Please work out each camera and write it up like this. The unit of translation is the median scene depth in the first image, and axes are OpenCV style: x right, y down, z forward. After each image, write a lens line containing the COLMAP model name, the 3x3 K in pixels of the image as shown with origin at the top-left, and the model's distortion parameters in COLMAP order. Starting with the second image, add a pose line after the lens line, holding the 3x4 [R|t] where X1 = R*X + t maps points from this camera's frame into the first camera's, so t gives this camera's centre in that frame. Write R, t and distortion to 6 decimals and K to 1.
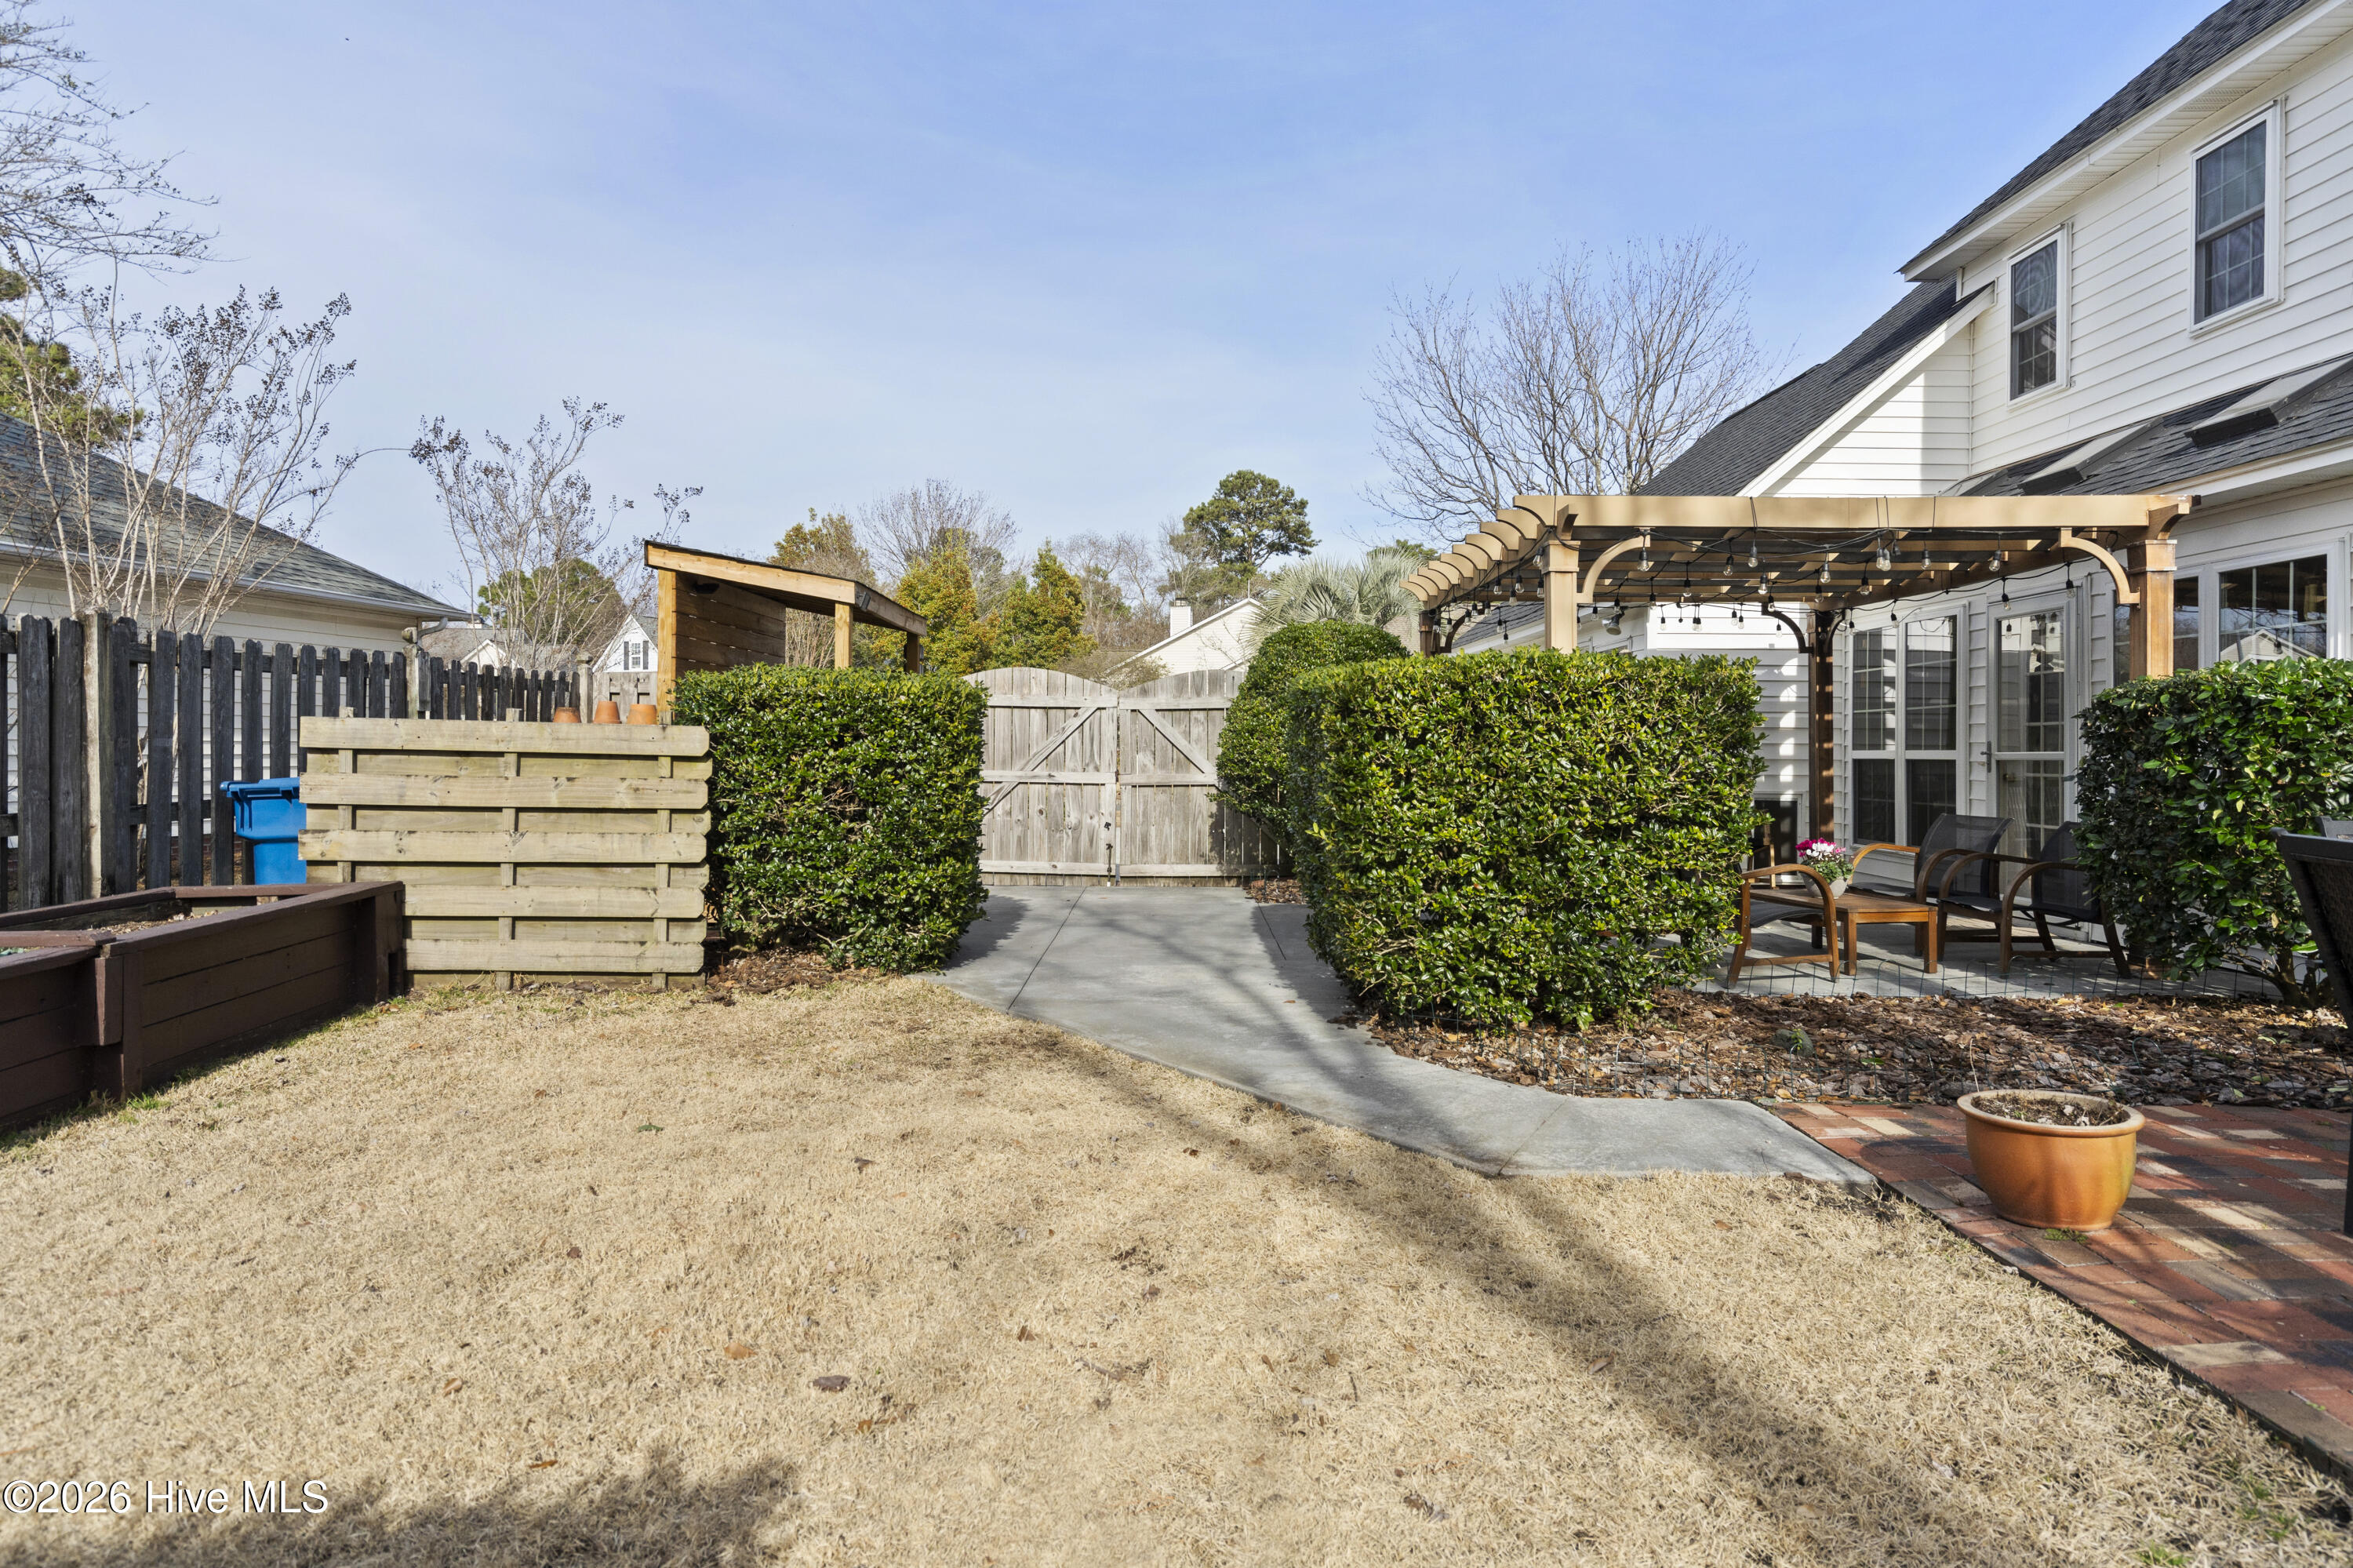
lens RADIAL K [[1390.0, 0, 1172.4], [0, 1390.0, 730.8], [0, 0, 1]] dist [0.029699, 0.000208]
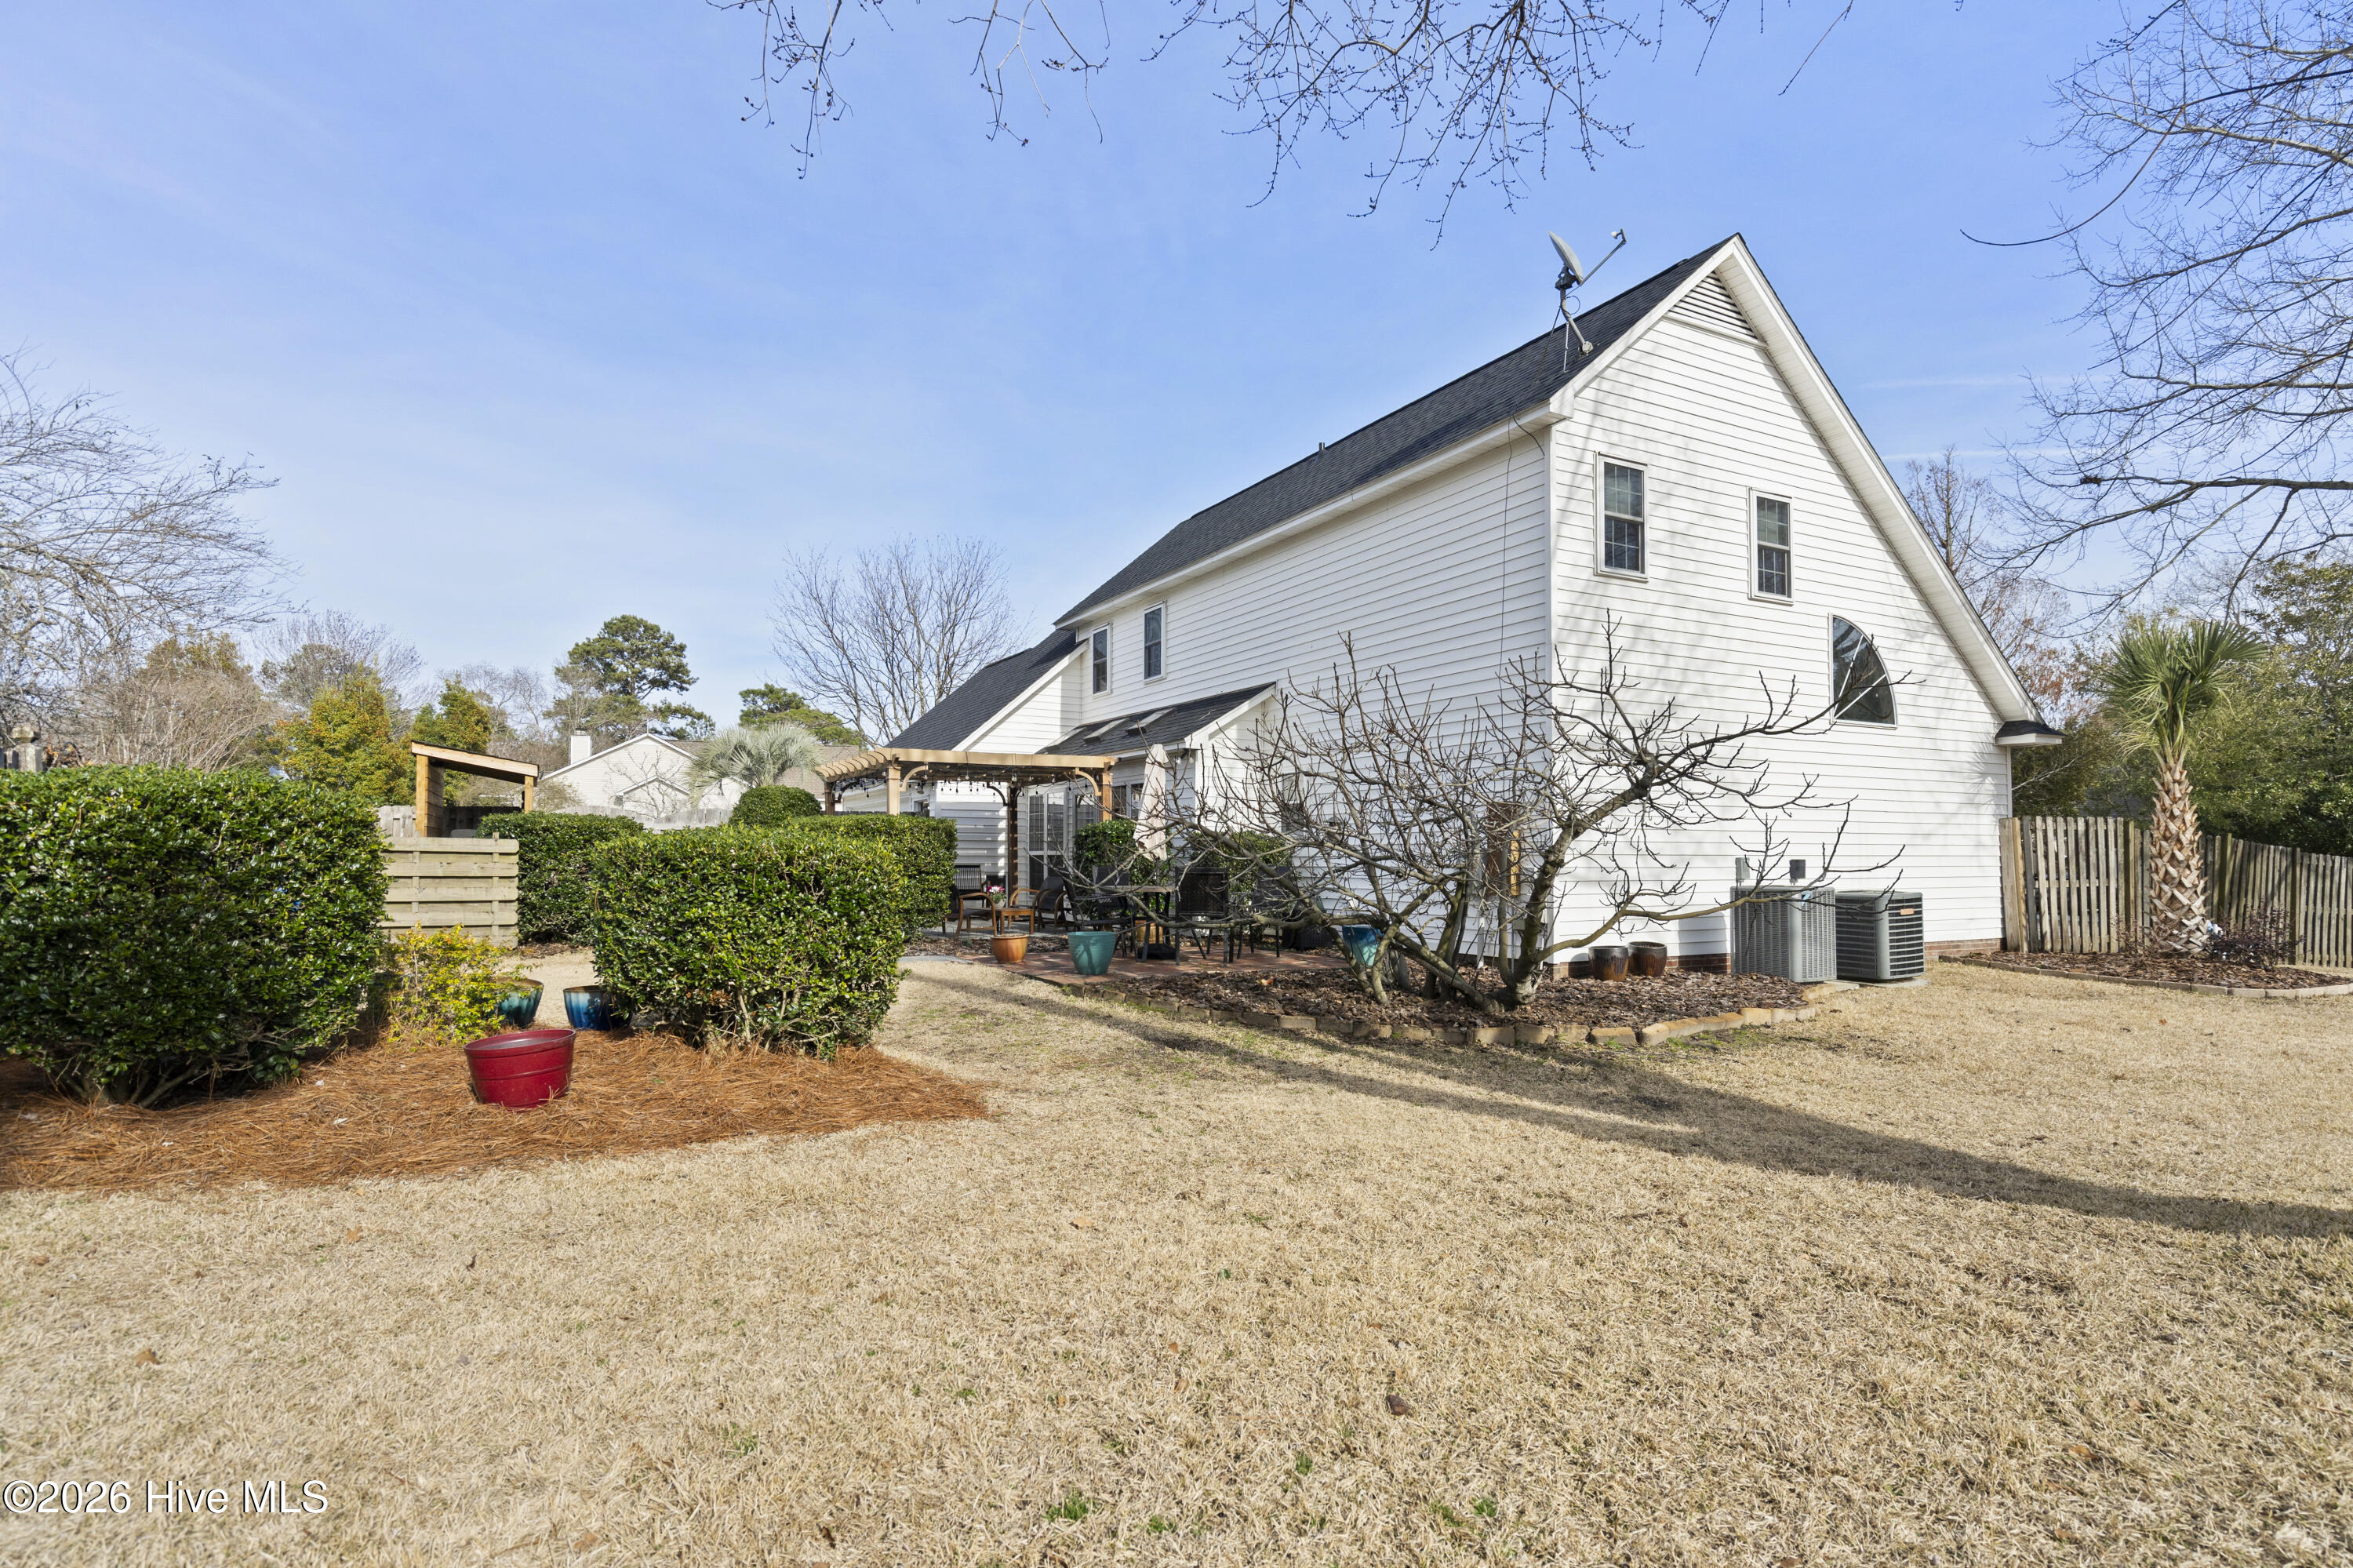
lens RADIAL K [[1174.8, 0, 1172.6], [0, 1174.8, 825.2], [0, 0, 1]] dist [-0.000074, 0.000007]
pose [[0.876998, 0.008506, 0.480418, -0.087561], [-0.002084, 0.999901, -0.013898, -0.000630], [-0.480489, 0.011187, 0.876929, -0.323889]]
